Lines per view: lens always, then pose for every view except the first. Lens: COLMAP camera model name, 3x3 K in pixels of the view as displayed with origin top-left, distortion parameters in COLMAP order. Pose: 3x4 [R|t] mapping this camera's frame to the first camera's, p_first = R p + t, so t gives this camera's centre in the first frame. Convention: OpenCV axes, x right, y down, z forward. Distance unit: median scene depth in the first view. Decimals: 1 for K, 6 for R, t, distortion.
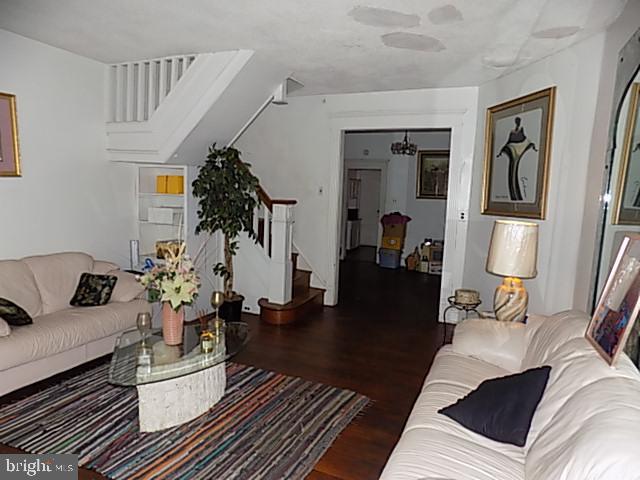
lens RADIAL K [[437.4, 0, 315.2], [0, 437.4, 239.0], [0, 0, 1]] dist [-0.059404, 0.067820]
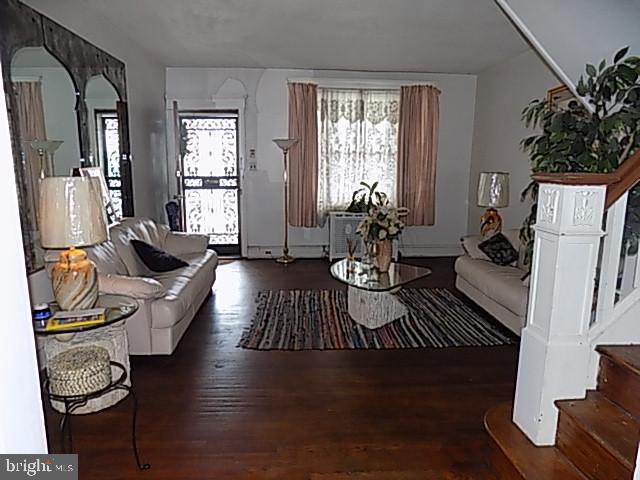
lens RADIAL K [[437.4, 0, 315.2], [0, 437.4, 239.0], [0, 0, 1]] dist [-0.059404, 0.067820]
pose [[-0.888211, 0.045130, -0.457213, 0.346713], [-0.087083, 0.960587, 0.263989, -0.143373], [0.451107, 0.274293, -0.849274, 1.488942]]
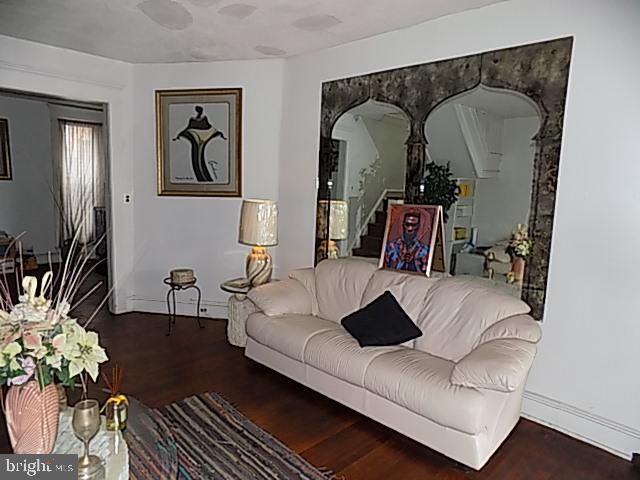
lens RADIAL K [[437.4, 0, 315.2], [0, 437.4, 239.0], [0, 0, 1]] dist [-0.059404, 0.067820]
pose [[0.356513, -0.148950, 0.922341, -0.494994], [0.091681, 0.988023, 0.124120, -0.055329], [-0.929781, 0.040311, 0.365899, 0.325891]]
